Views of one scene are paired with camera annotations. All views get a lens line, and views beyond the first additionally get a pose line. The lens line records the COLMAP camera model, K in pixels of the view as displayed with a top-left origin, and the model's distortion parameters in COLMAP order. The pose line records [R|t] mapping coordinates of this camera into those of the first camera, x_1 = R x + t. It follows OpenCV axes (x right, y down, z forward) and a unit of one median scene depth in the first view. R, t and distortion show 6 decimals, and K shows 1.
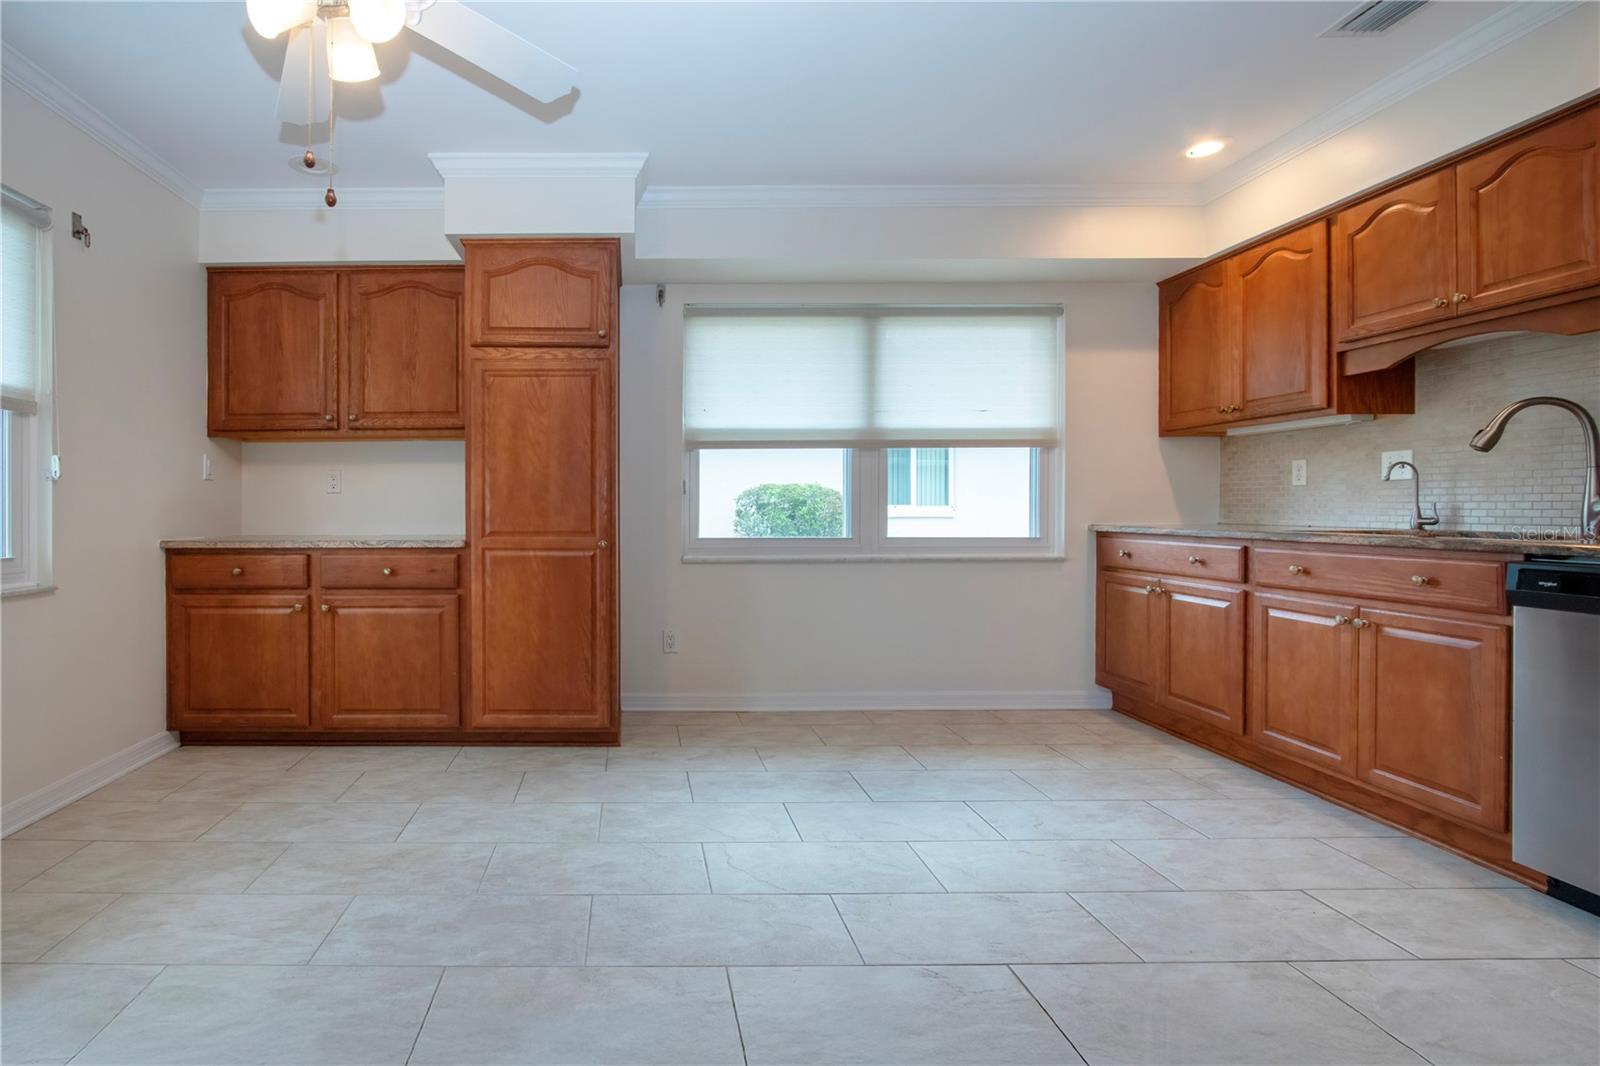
lens RADIAL K [[670.8, 0, 800.0], [0, 670.8, 533.0], [0, 0, 1]] dist [-0.010587, 0.000270]
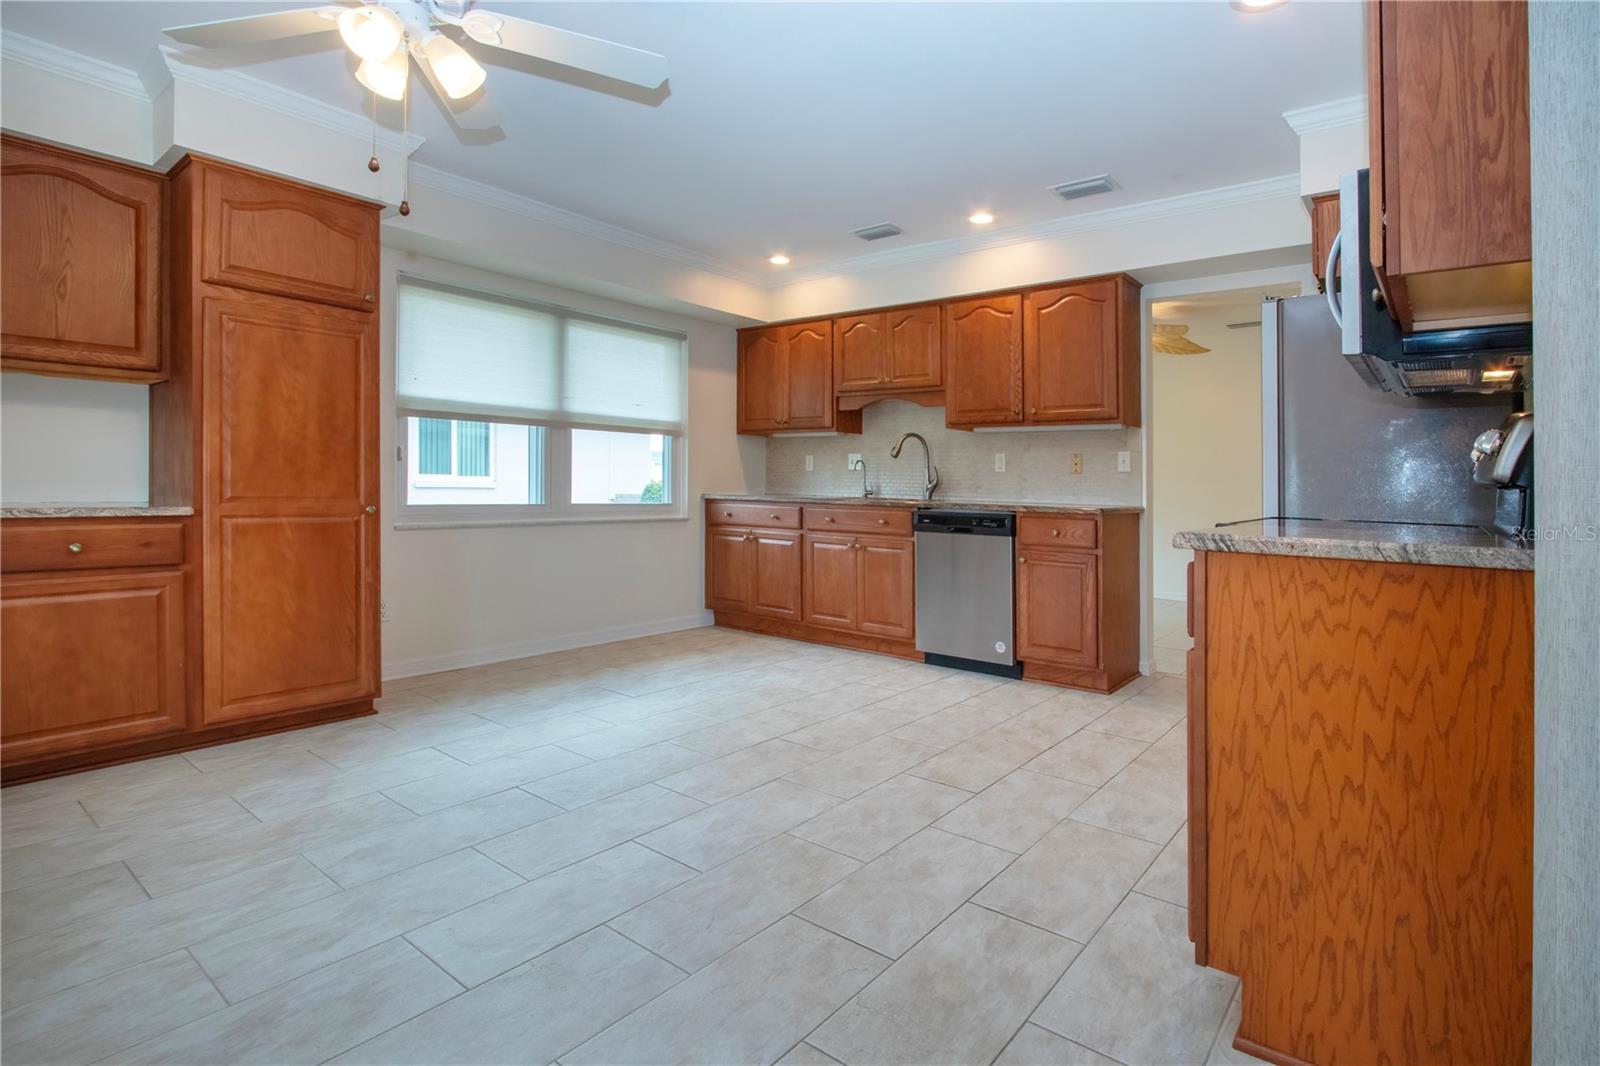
lens RADIAL K [[798.3, 0, 857.1], [0, 798.3, 518.9], [0, 0, 1]] dist [-0.016444, 0.000850]
pose [[0.593421, -0.018375, 0.804682, -0.810526], [0.009148, 0.999829, 0.016086, 0.017622], [-0.804840, -0.002184, 0.593488, -0.280992]]
